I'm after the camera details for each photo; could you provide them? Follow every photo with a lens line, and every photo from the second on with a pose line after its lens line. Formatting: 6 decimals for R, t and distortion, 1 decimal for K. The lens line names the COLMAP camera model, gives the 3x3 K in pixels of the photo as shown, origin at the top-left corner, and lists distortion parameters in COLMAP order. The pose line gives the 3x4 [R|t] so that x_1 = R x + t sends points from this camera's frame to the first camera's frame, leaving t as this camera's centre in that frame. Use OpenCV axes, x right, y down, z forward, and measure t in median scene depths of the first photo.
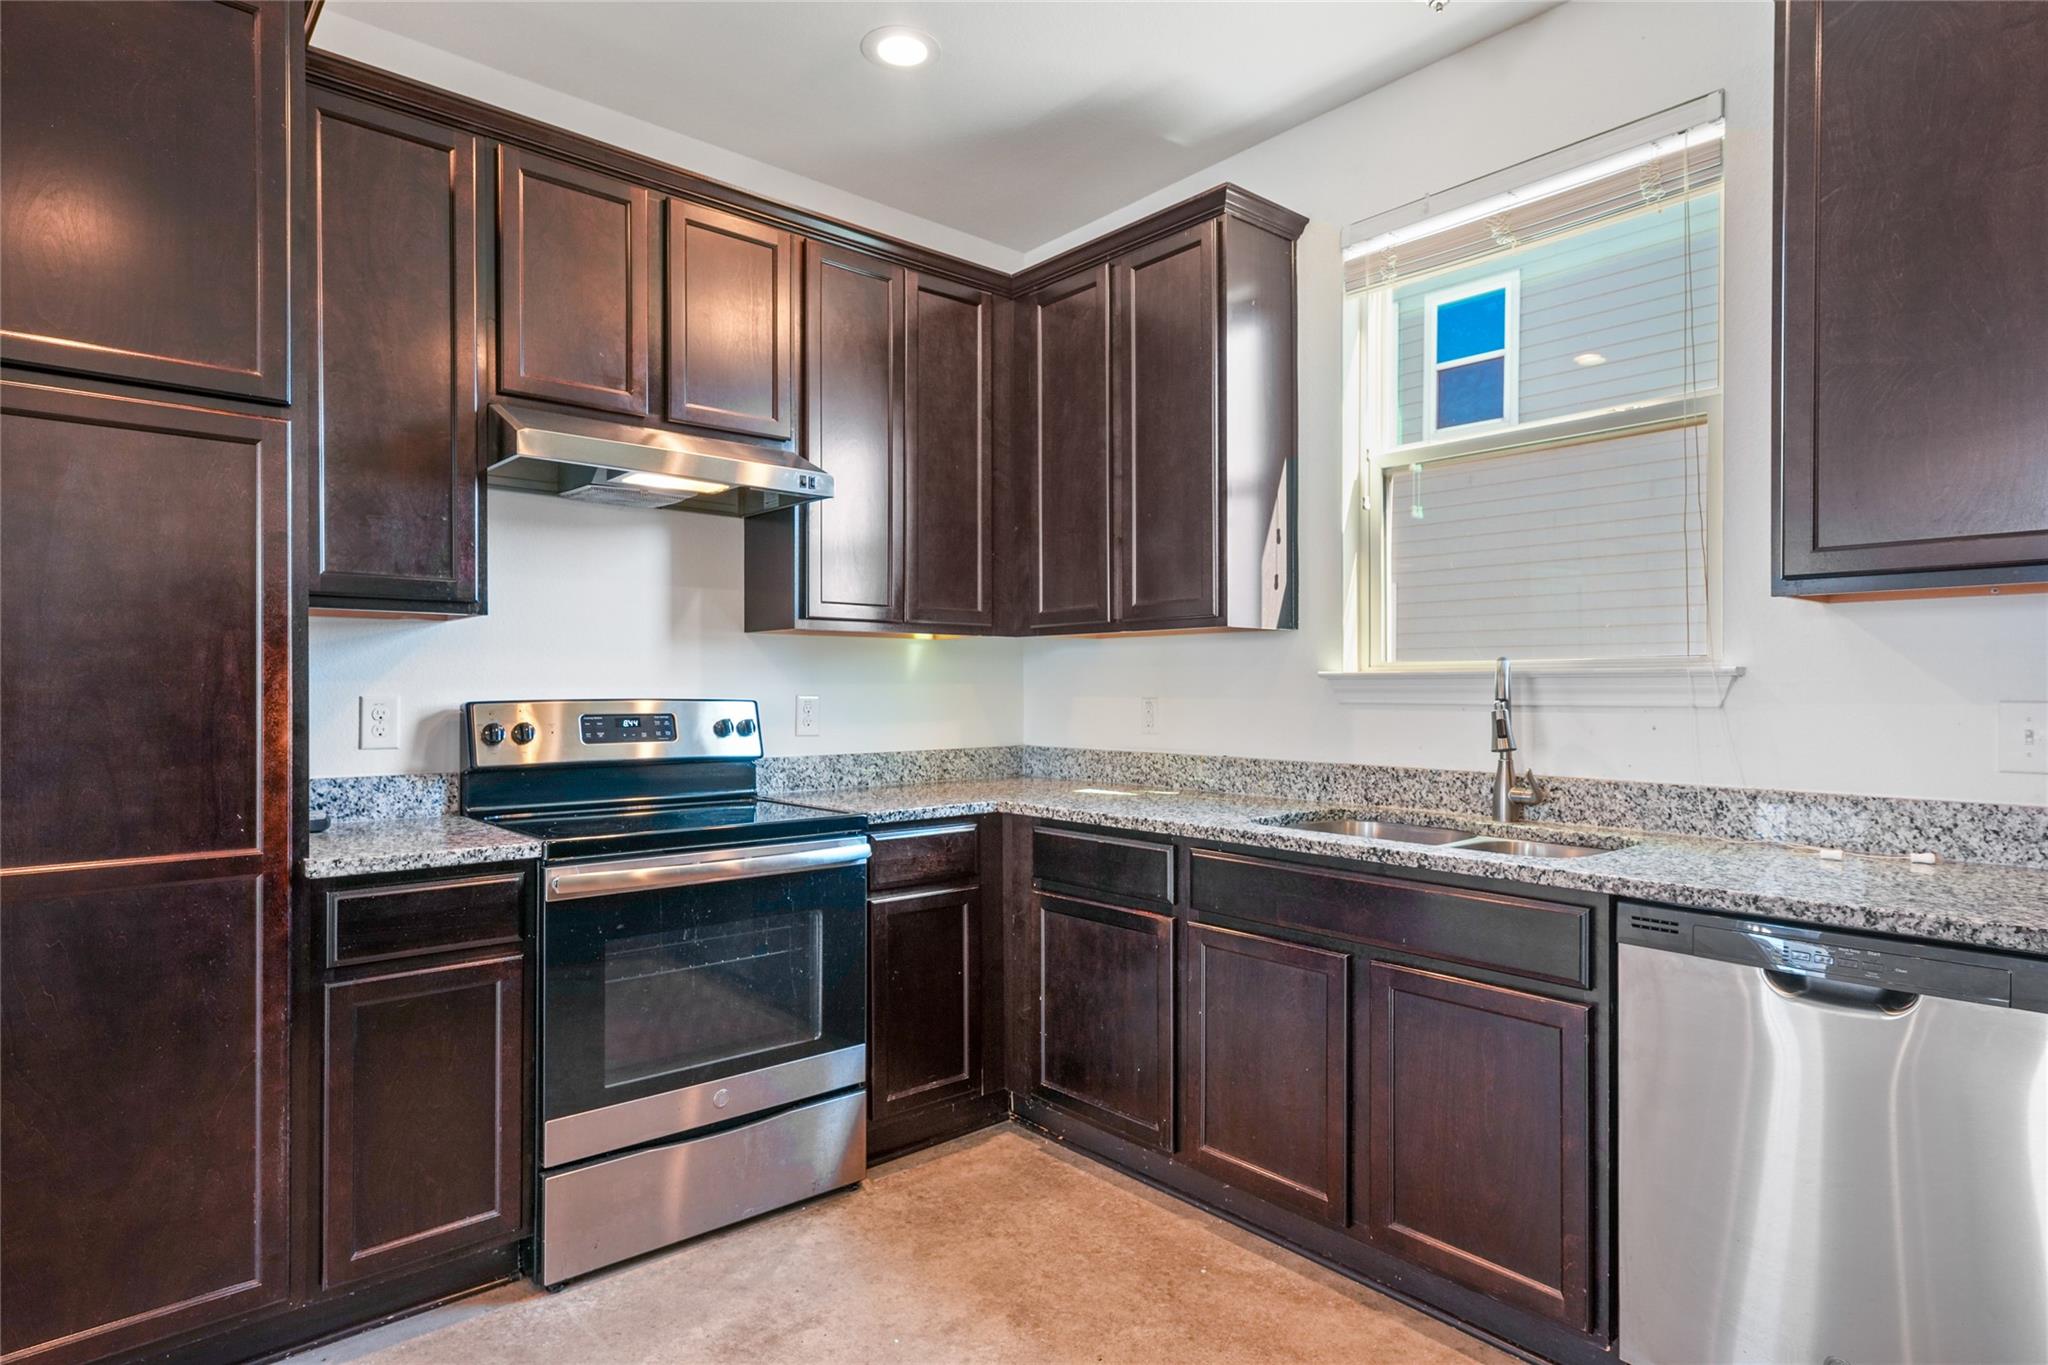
lens RADIAL K [[1096.4, 0, 1024.1], [0, 1096.4, 691.7], [0, 0, 1]] dist [0.009104, 0.000178]
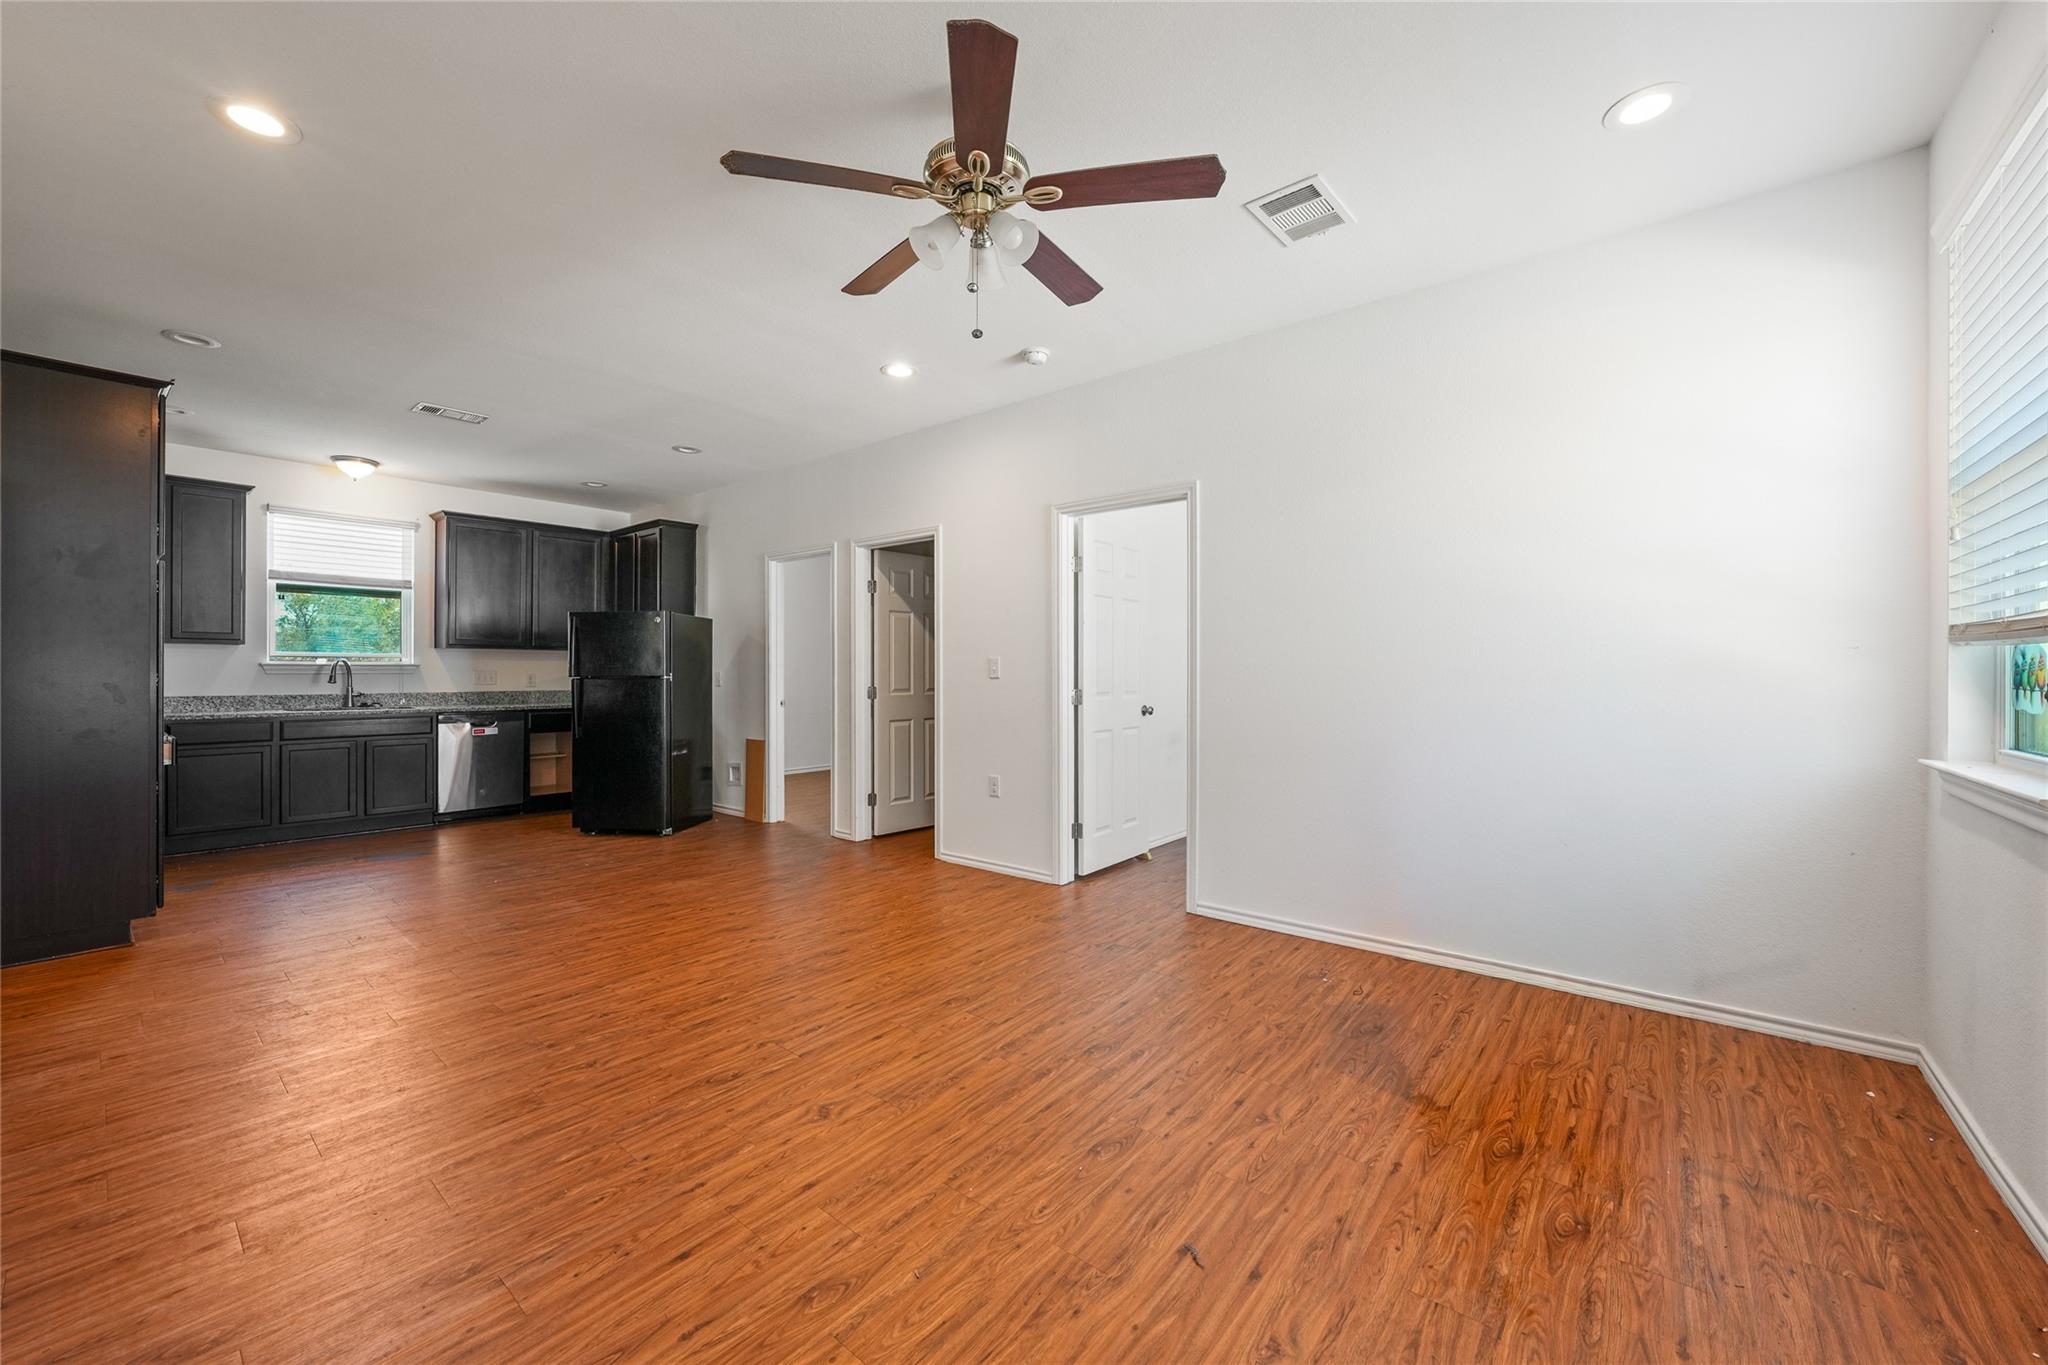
lens RADIAL K [[792.1, 0, 1024.0], [0, 792.1, 682.5], [0, 0, 1]] dist [-0.006486, -0.000006]
pose [[-0.167452, -0.017768, 0.985720, -2.314620], [0.002036, 0.999829, 0.018368, 0.000158], [-0.985878, 0.005082, -0.167387, -0.651242]]
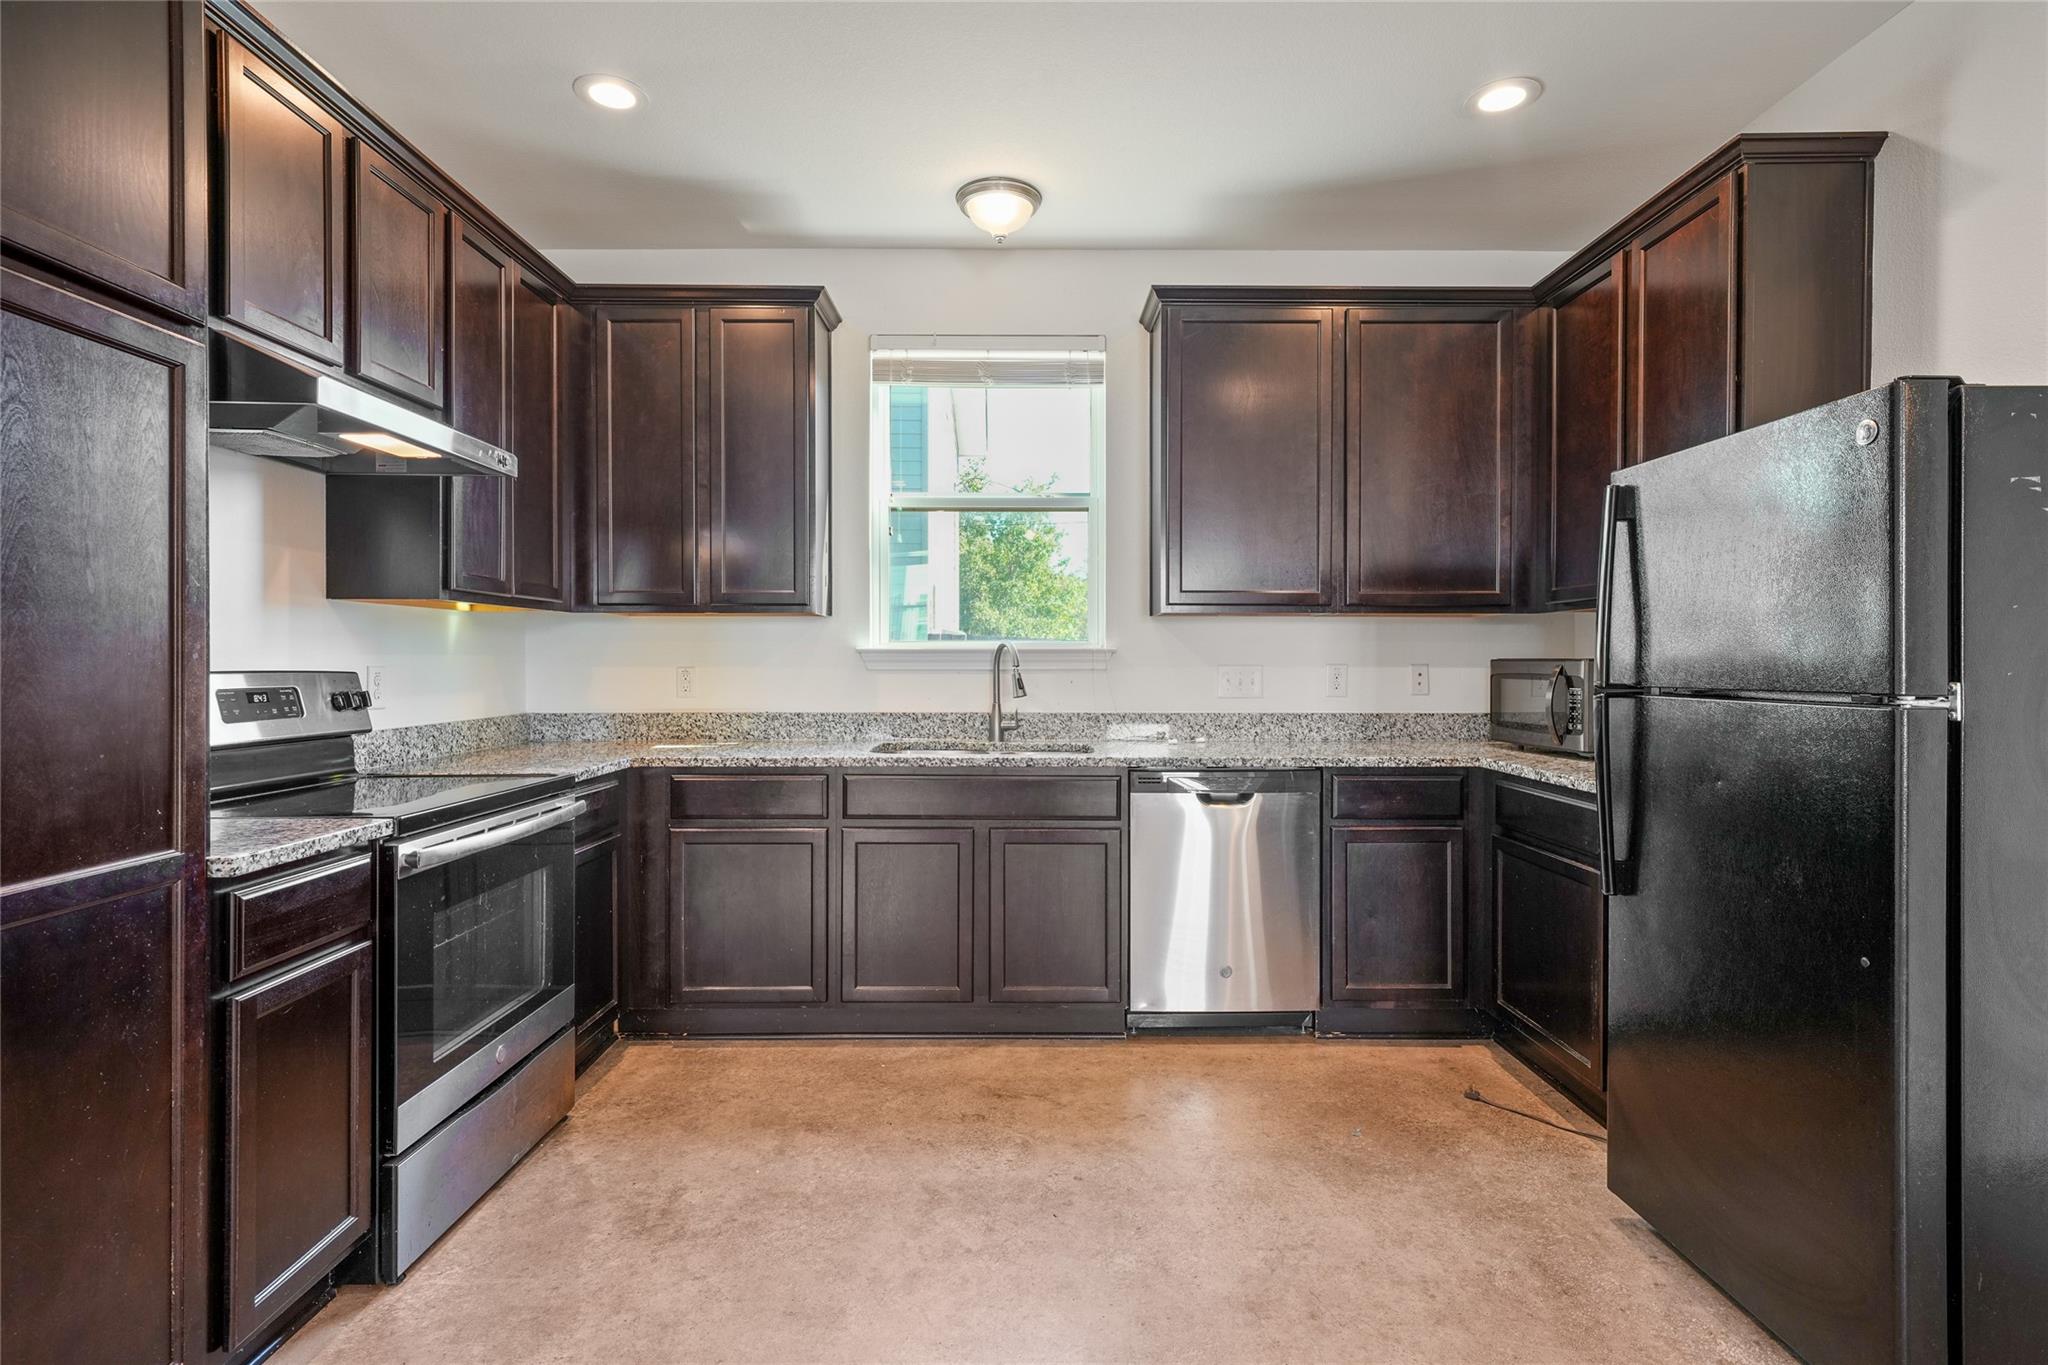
lens RADIAL K [[1002.0, 0, 1025.3], [0, 1002.0, 662.4], [0, 0, 1]] dist [0.002277, 0.000514]
pose [[0.652477, -0.001844, 0.757806, -0.649941], [0.002249, 0.999997, 0.000496, 0.000891], [-0.757805, 0.001381, 0.652479, 0.005293]]
